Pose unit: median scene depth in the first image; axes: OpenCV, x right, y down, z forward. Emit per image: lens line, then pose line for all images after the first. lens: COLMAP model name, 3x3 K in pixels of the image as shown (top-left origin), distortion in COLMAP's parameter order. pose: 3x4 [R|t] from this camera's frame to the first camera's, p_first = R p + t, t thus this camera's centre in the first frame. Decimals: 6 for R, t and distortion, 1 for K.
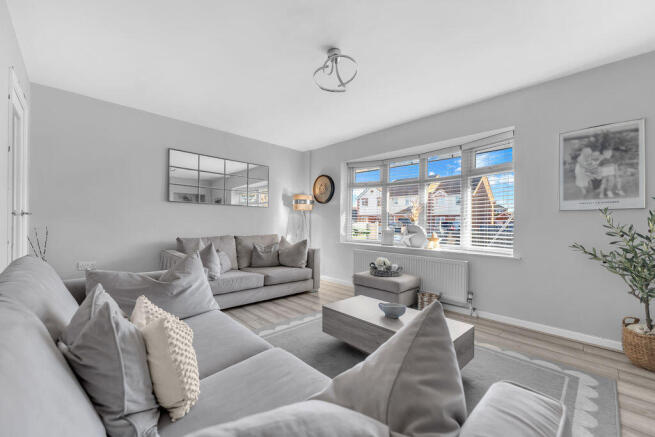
lens RADIAL K [[263.0, 0, 328.3], [0, 263.0, 221.3], [0, 0, 1]] dist [-0.000164, -0.000932]
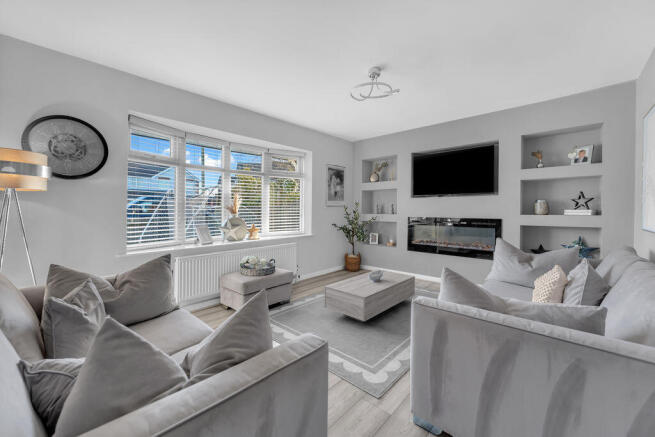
lens RADIAL K [[263.0, 0, 322.3], [0, 263.0, 212.2], [0, 0, 1]] dist [-0.000164, -0.000932]
pose [[-0.054696, -0.021070, 0.998281, -0.842931], [0.002717, 0.999770, 0.021250, -0.031992], [-0.998499, 0.003875, -0.054626, 0.982512]]
